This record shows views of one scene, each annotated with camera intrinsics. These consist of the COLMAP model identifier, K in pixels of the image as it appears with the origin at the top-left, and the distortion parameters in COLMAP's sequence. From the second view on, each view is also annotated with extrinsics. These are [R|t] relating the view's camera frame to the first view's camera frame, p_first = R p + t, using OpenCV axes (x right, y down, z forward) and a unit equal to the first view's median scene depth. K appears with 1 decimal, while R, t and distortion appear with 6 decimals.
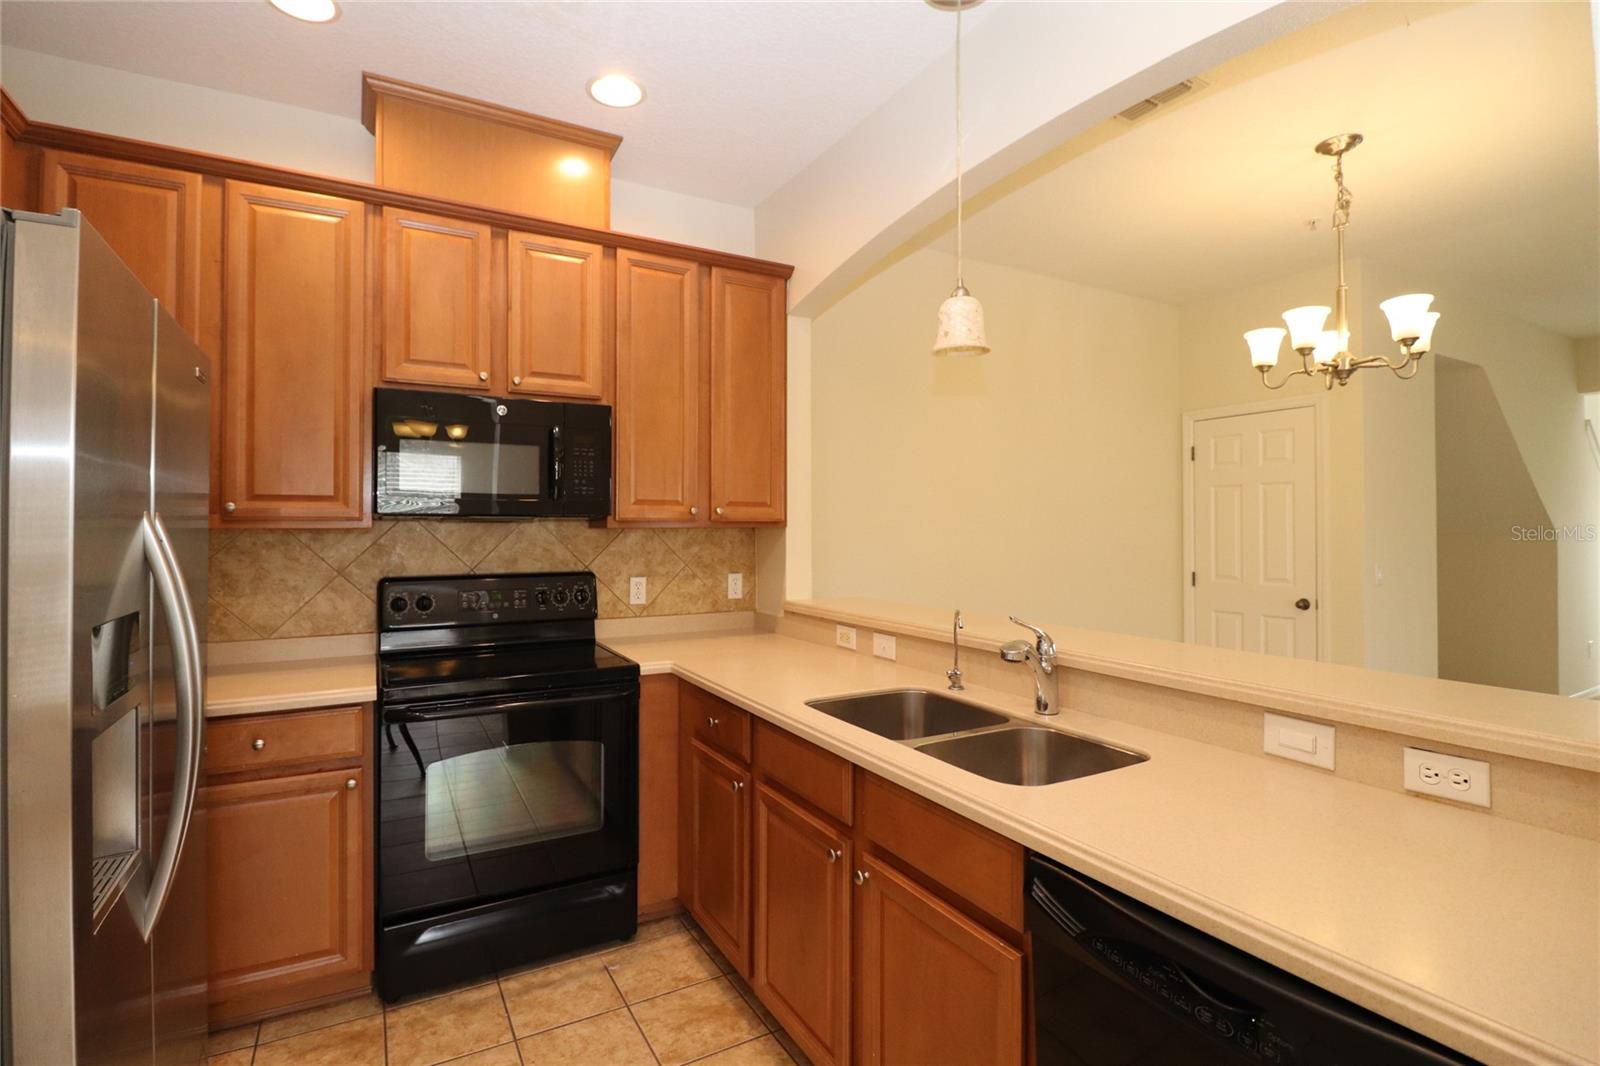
lens RADIAL K [[745.8, 0, 789.0], [0, 745.8, 533.4], [0, 0, 1]] dist [-0.018757, -0.003433]
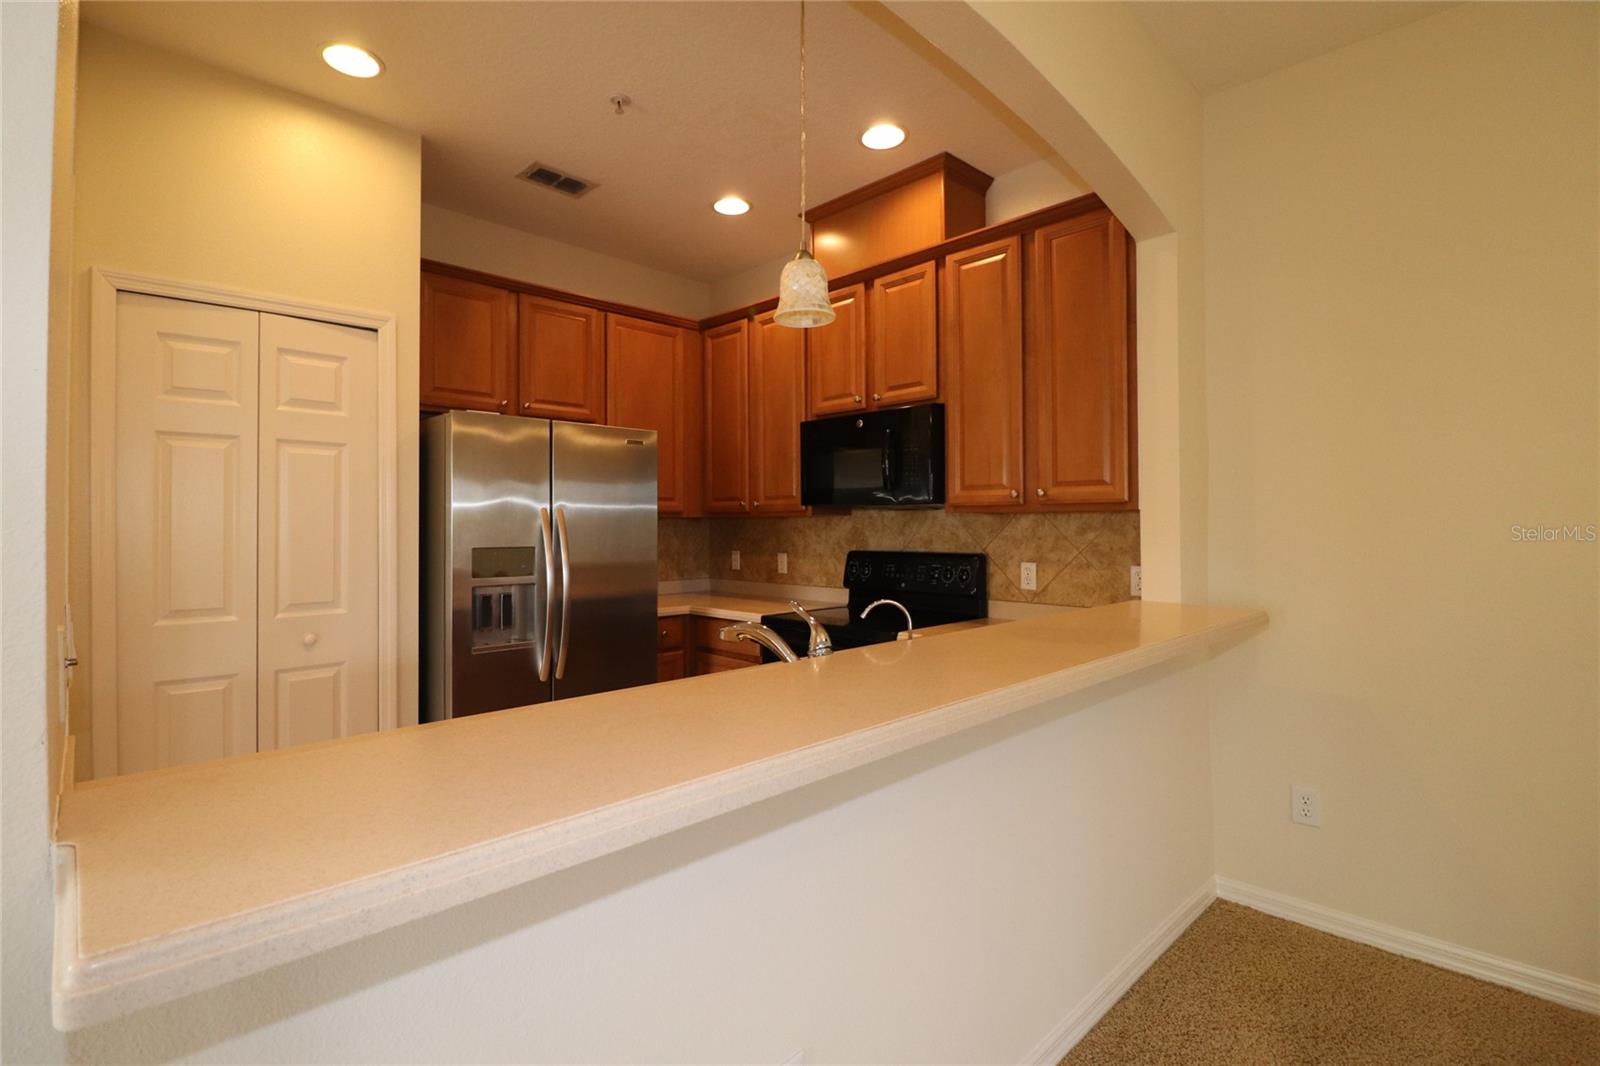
lens RADIAL K [[745.8, 0, 796.7], [0, 745.8, 530.7], [0, 0, 1]] dist [-0.018757, -0.003433]
pose [[0.256920, 0.006500, -0.966411, 0.692034], [-0.003841, 0.999976, 0.005704, 0.012282], [0.966425, 0.002246, 0.256939, 0.456929]]
